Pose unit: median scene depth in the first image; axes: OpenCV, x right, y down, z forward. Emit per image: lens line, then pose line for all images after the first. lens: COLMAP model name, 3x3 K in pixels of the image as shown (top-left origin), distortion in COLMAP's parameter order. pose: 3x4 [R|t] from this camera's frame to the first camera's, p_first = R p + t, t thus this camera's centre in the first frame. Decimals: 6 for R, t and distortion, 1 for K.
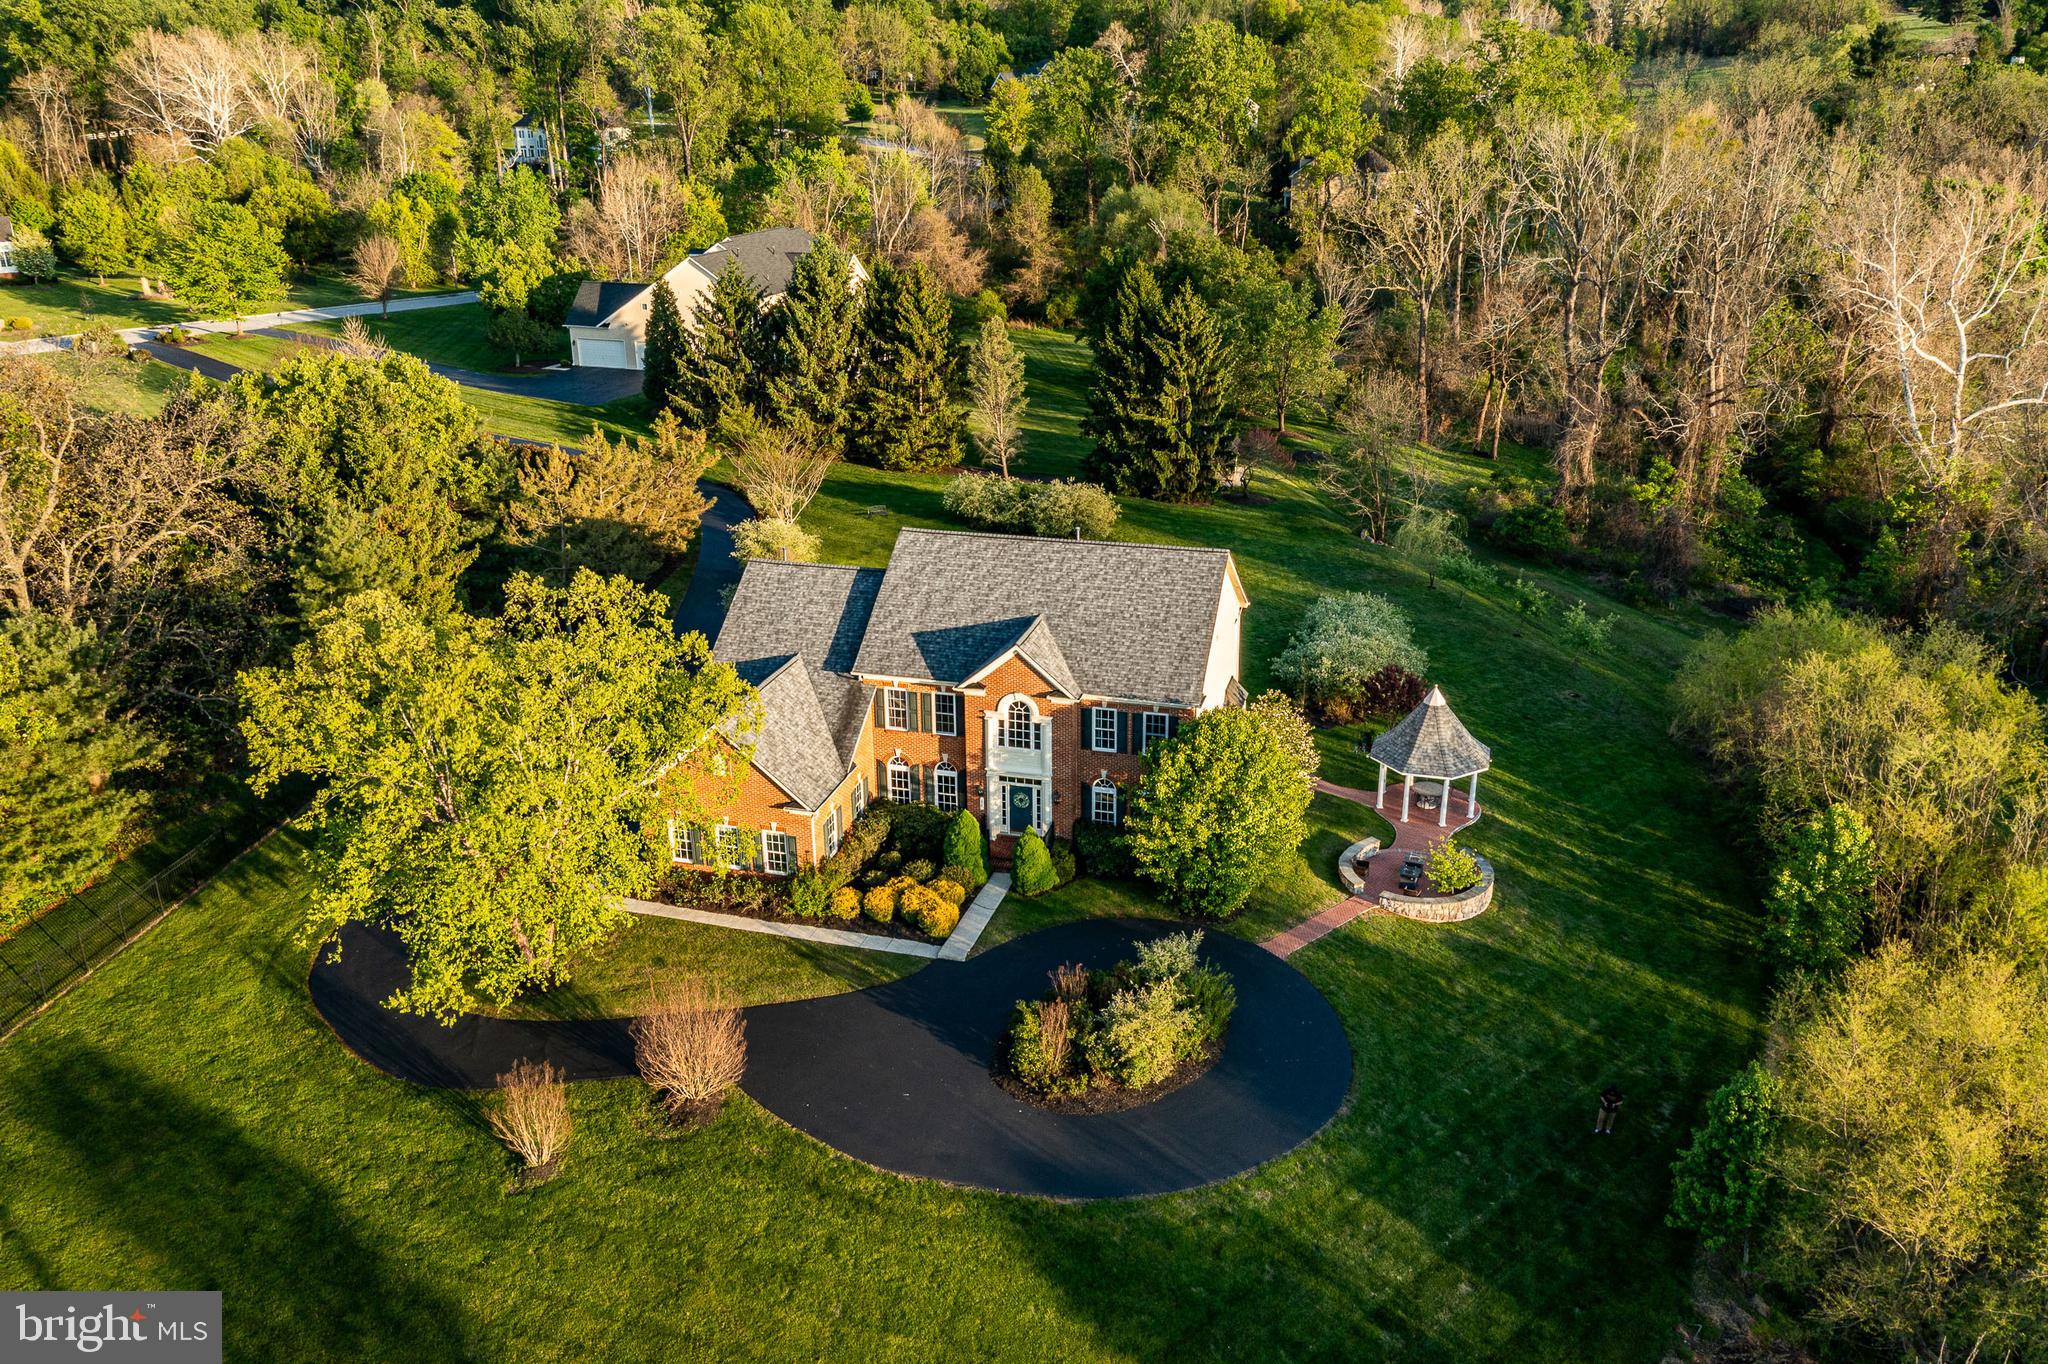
lens RADIAL K [[1607.7, 0, 1024.0], [0, 1607.7, 682.0], [0, 0, 1]] dist [0.003618, 0.004721]
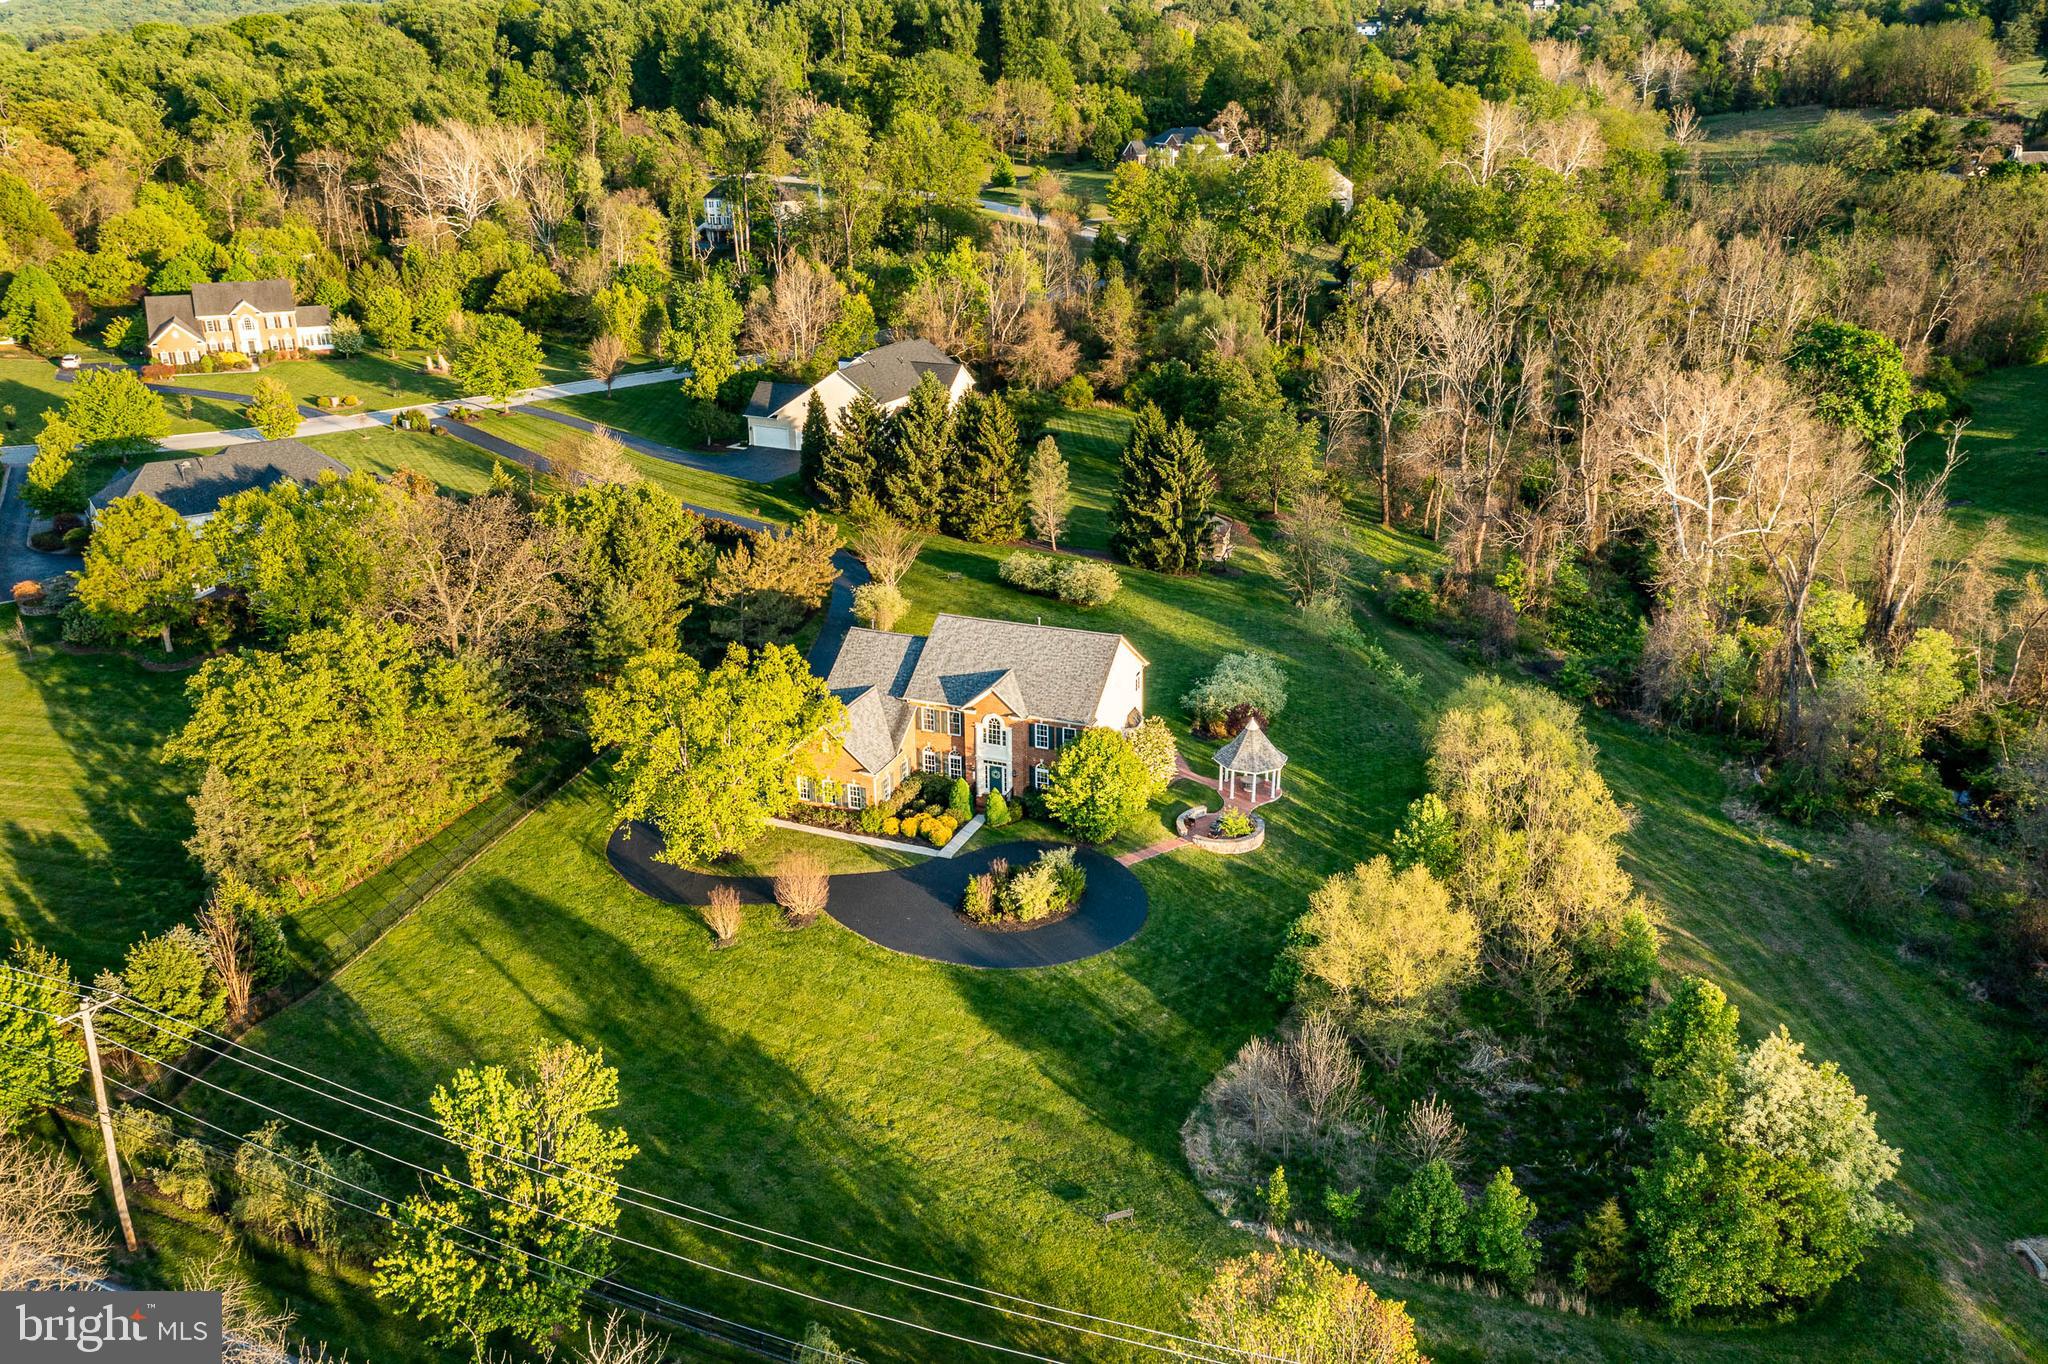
lens RADIAL K [[1671.2, 0, 1011.8], [0, 1671.2, 671.9], [0, 0, 1]] dist [-0.001036, 0.001740]
pose [[0.993659, 0.036970, -0.106181, 0.131288], [-0.037346, 0.999301, -0.001552, -0.022959], [0.106049, 0.005508, 0.994346, -0.517431]]
